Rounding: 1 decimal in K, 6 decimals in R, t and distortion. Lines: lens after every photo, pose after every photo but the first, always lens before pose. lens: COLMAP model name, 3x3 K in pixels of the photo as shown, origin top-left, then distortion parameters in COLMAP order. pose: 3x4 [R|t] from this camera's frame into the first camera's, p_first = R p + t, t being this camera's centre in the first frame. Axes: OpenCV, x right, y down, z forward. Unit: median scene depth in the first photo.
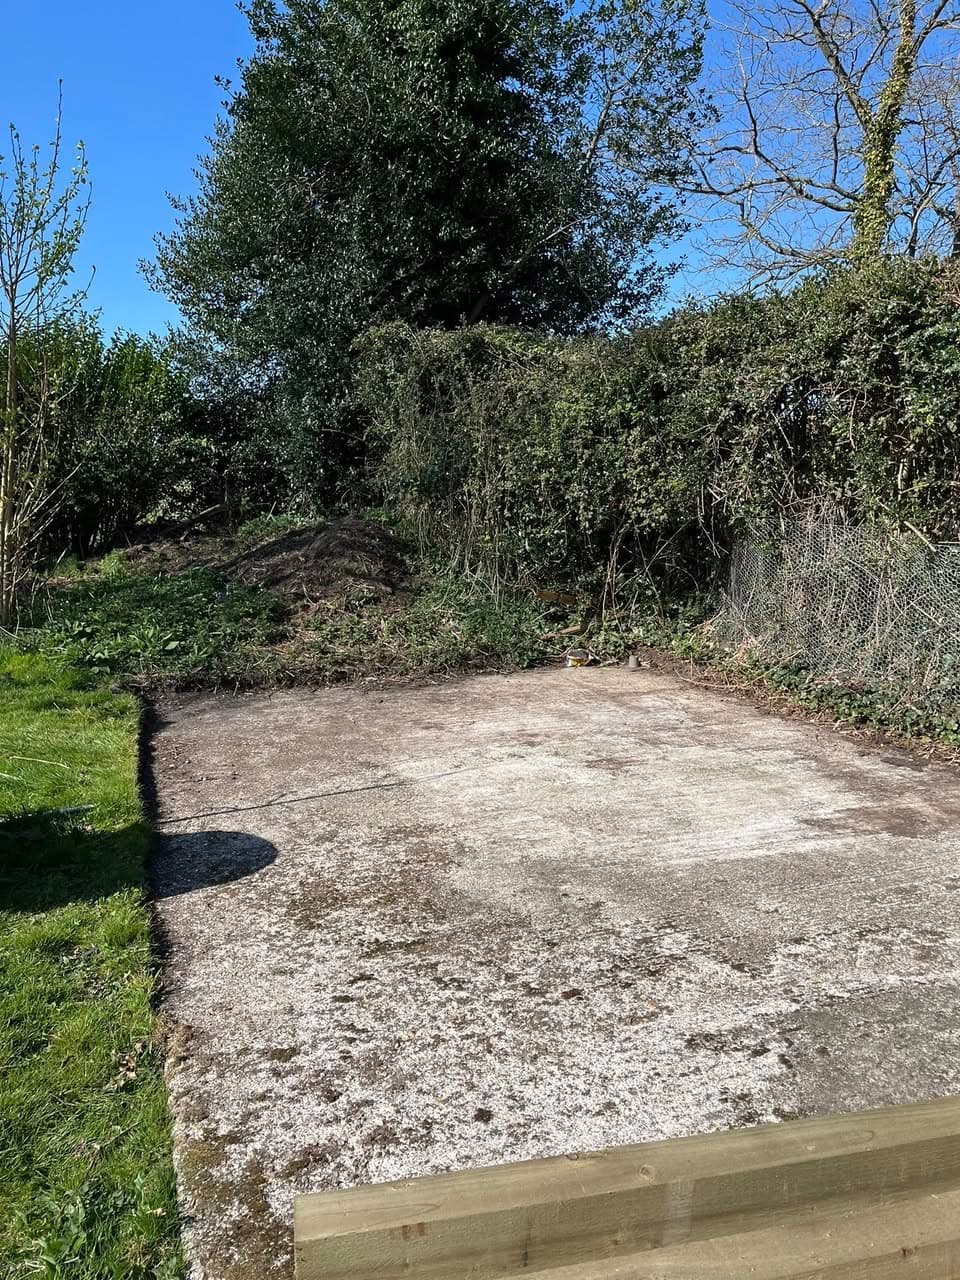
lens RADIAL K [[973.3, 0, 480.1], [0, 973.3, 615.4], [0, 0, 1]] dist [0.010846, 0.001463]
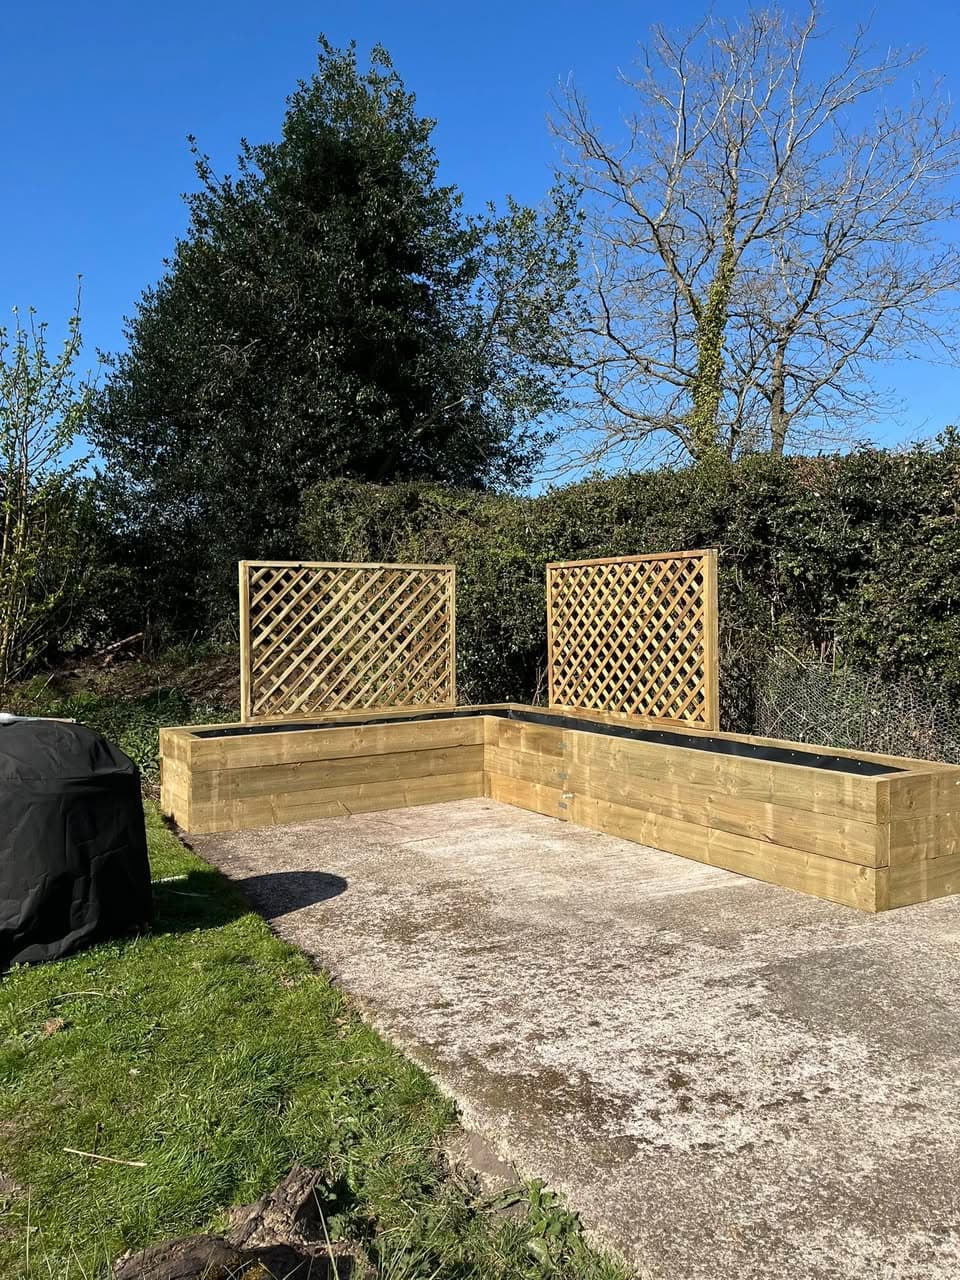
lens RADIAL K [[973.3, 0, 480.1], [0, 973.3, 615.4], [0, 0, 1]] dist [0.010846, 0.001463]
pose [[0.987480, 0.005430, 0.157654, -0.300992], [0.015633, 0.991119, -0.132054, 0.051947], [-0.156971, 0.132865, 0.978625, -0.405357]]
